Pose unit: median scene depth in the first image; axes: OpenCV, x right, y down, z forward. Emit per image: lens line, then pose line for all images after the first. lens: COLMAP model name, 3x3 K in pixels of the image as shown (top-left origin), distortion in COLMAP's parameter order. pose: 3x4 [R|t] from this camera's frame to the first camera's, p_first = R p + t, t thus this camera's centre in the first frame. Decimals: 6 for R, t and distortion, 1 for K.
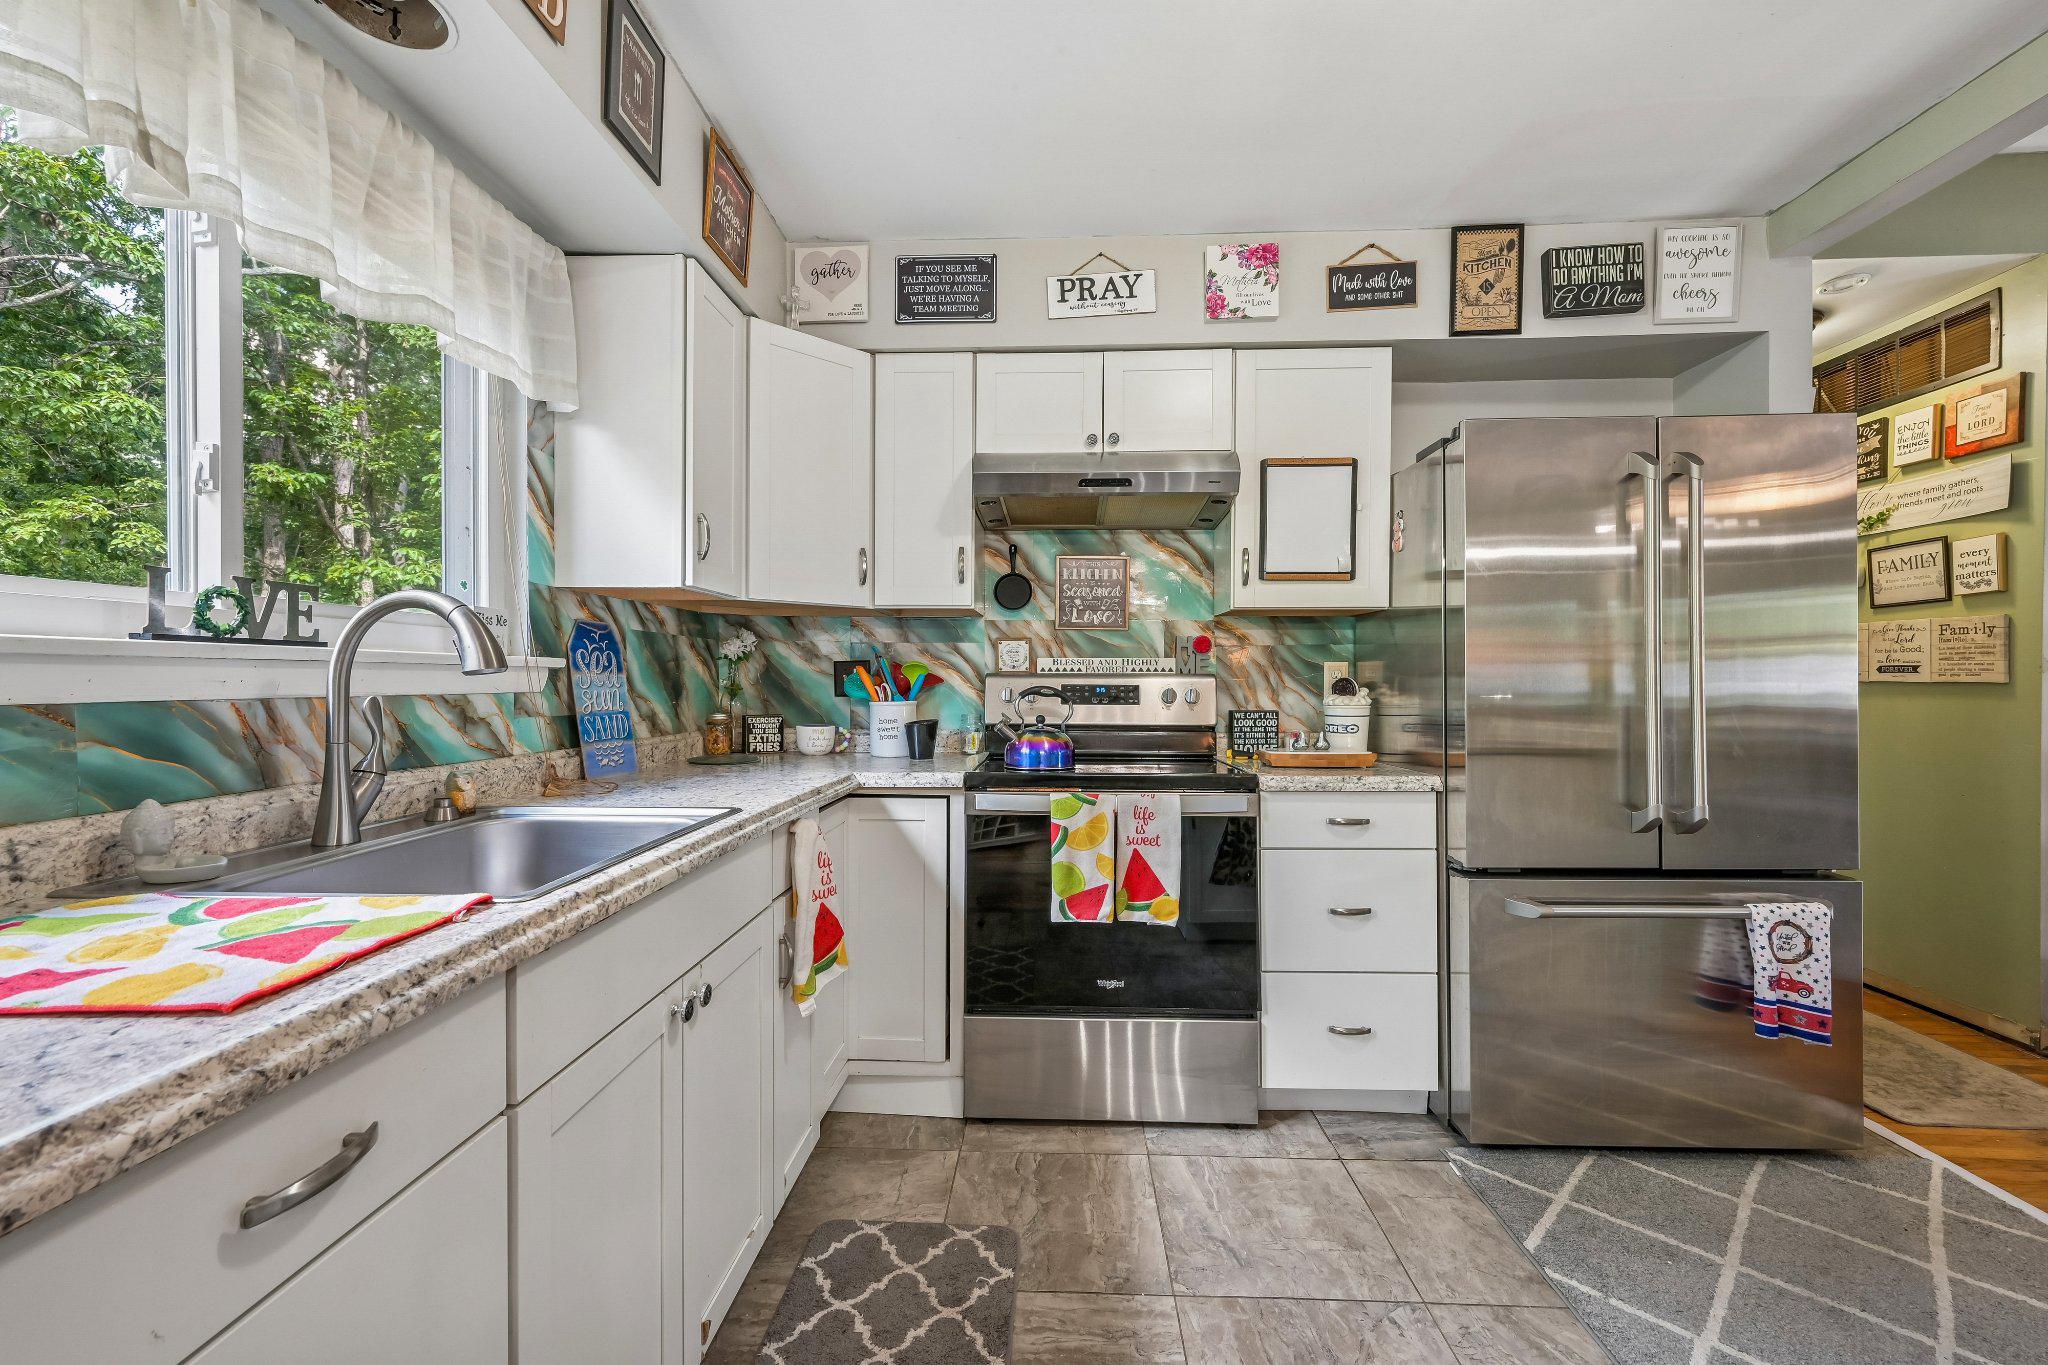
lens RADIAL K [[825.6, 0, 1031.4], [0, 825.6, 685.3], [0, 0, 1]] dist [0.000860, -0.000692]
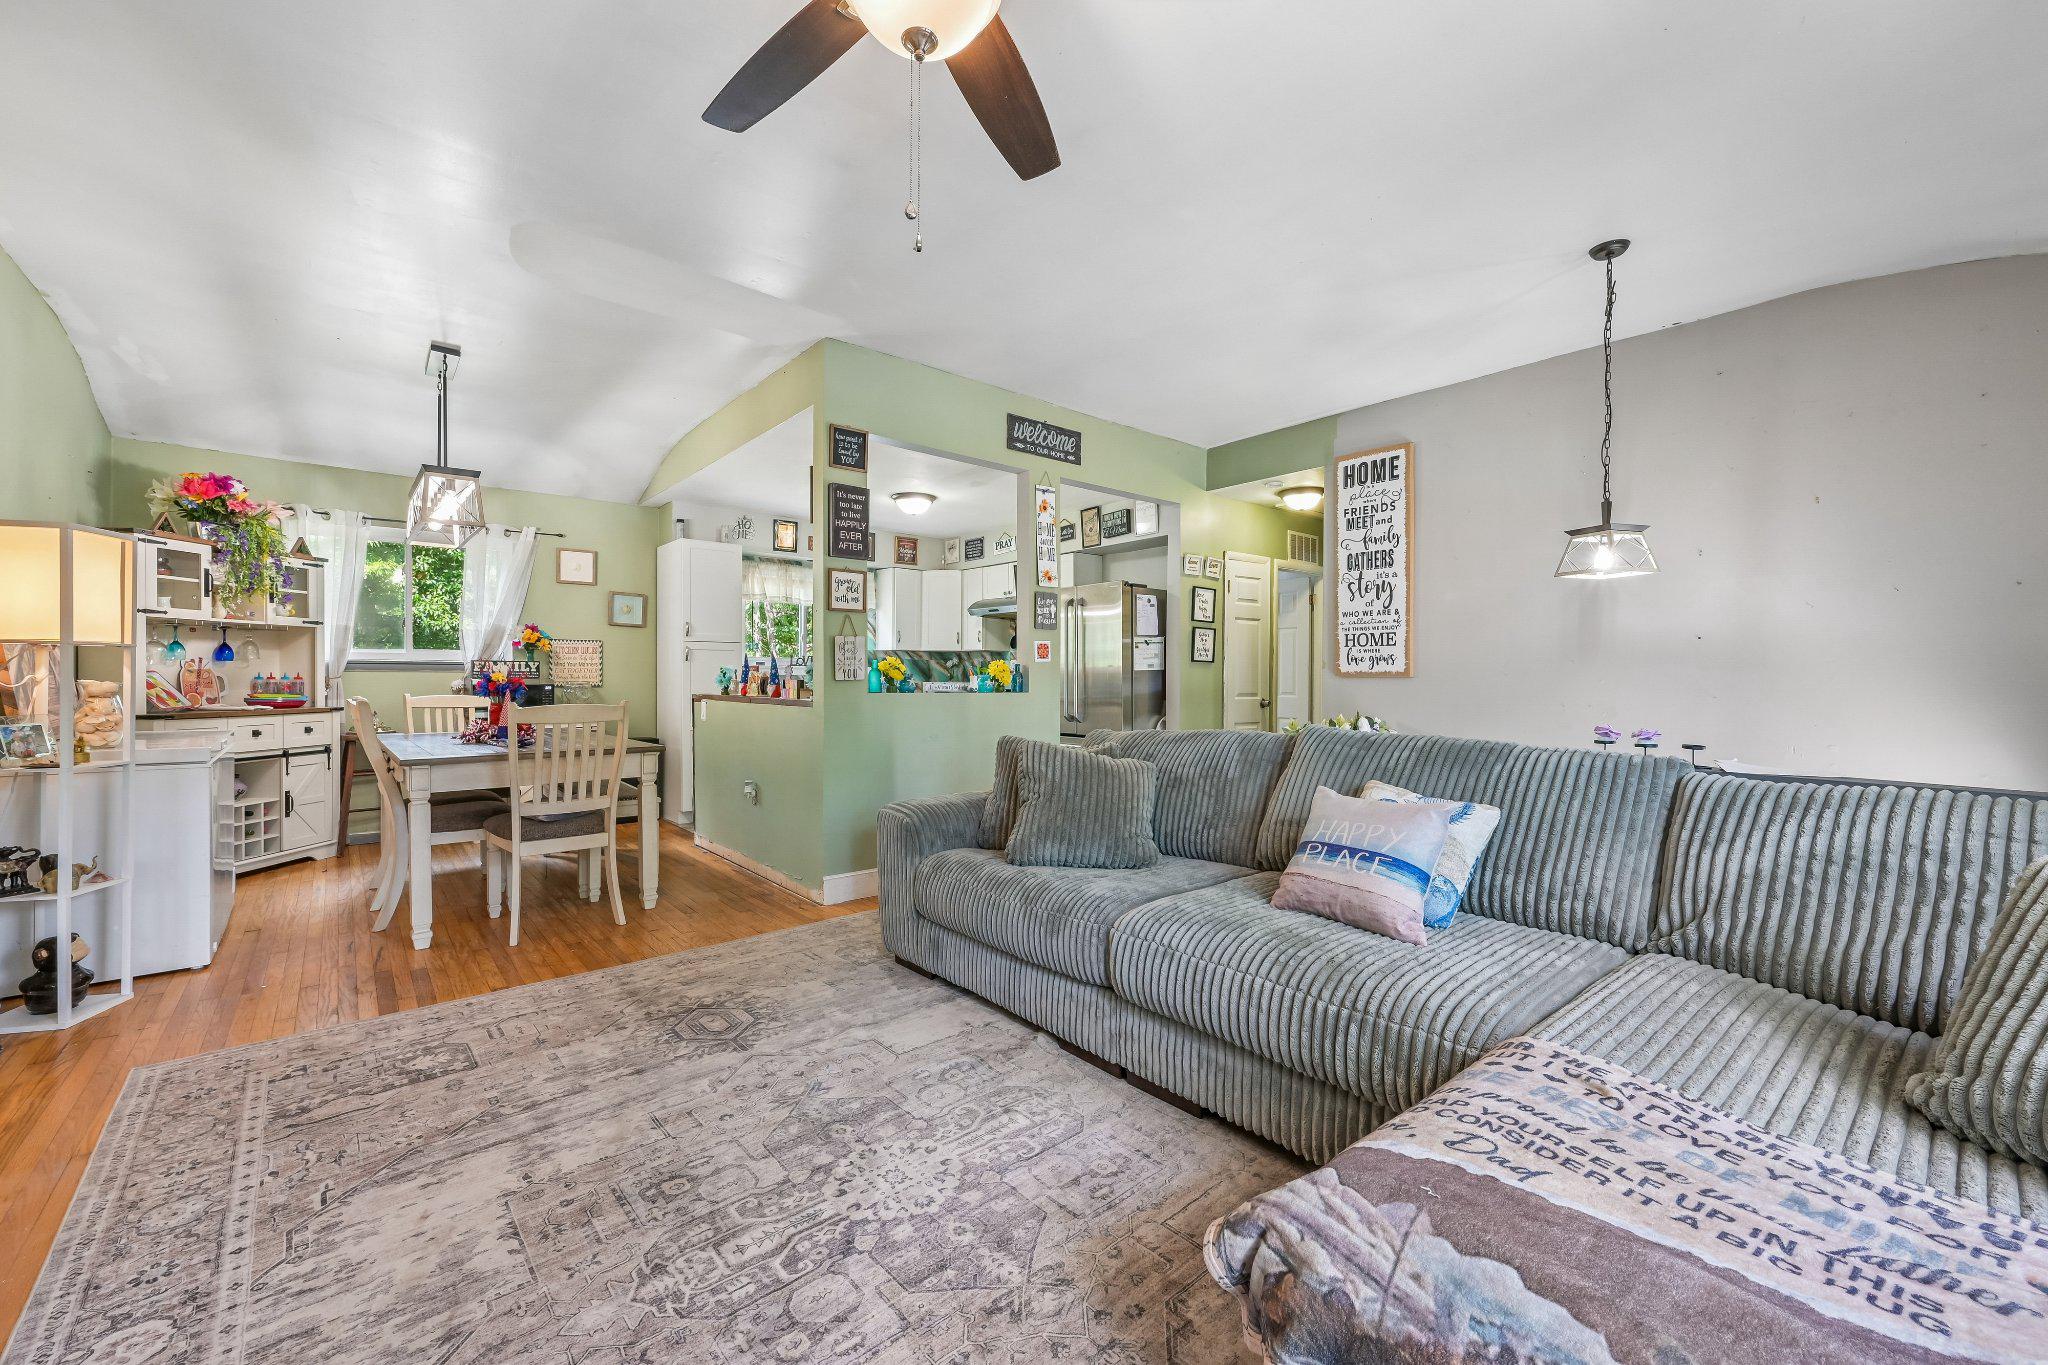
lens RADIAL K [[825.6, 0, 1030.4], [0, 825.6, 680.6], [0, 0, 1]] dist [0.000860, -0.000692]
pose [[0.680600, 0.003044, -0.732649, 2.854460], [-0.010438, 0.999930, -0.005543, 0.043640], [0.732581, 0.011420, 0.680584, -1.191263]]
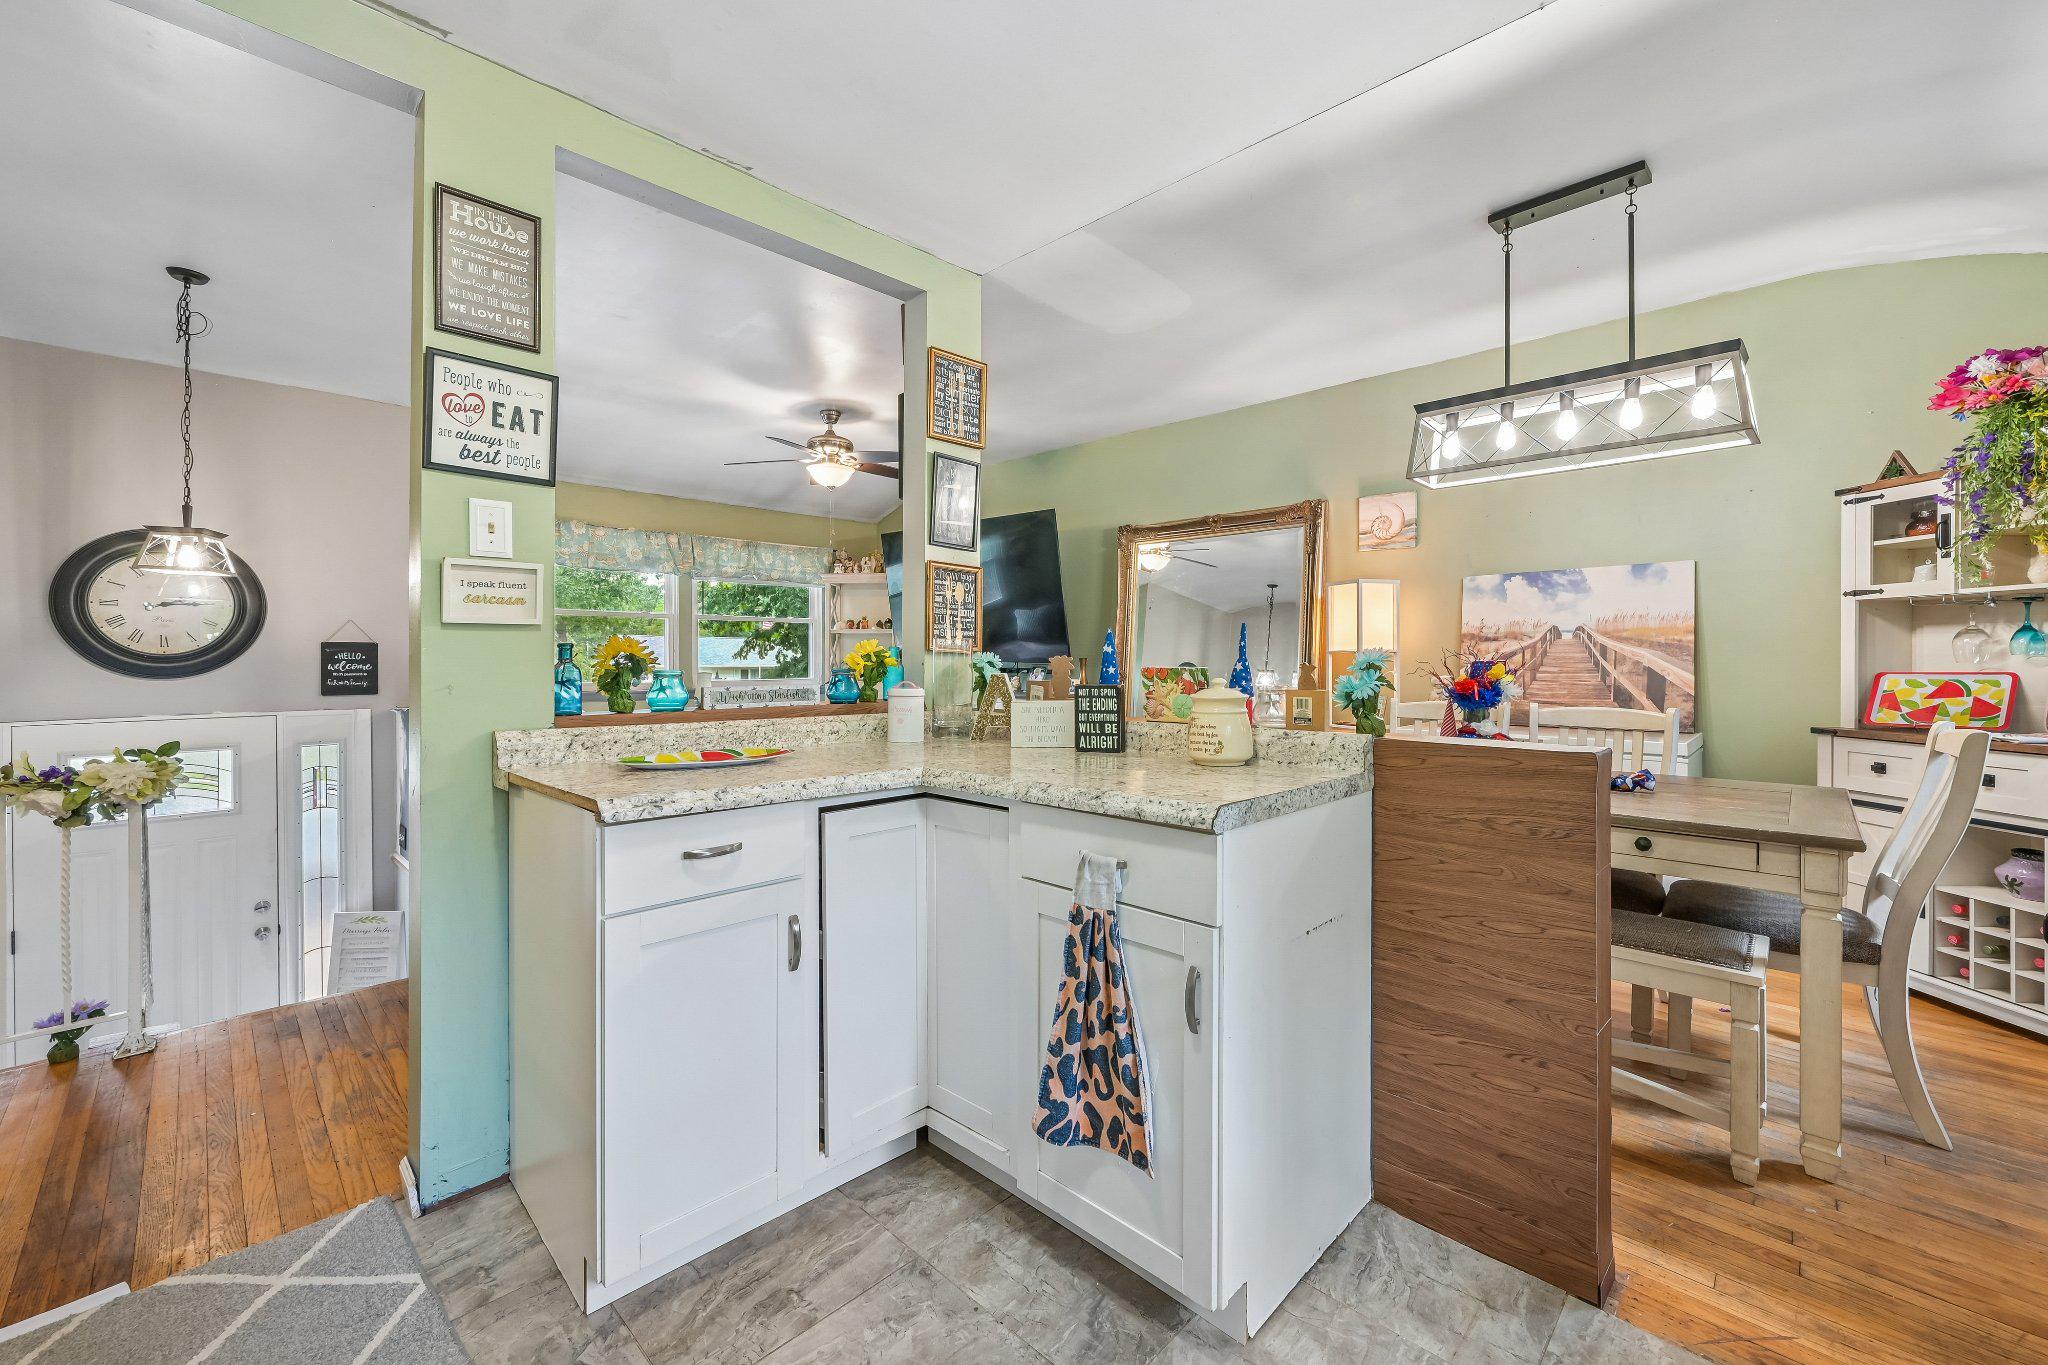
lens RADIAL K [[825.6, 0, 1025.6], [0, 825.6, 657.5], [0, 0, 1]] dist [0.000860, -0.000692]
pose [[-0.745464, -0.002699, 0.666540, -0.031906], [0.001798, 0.999980, 0.006059, -0.009428], [-0.666543, 0.005715, -0.745445, 0.828701]]
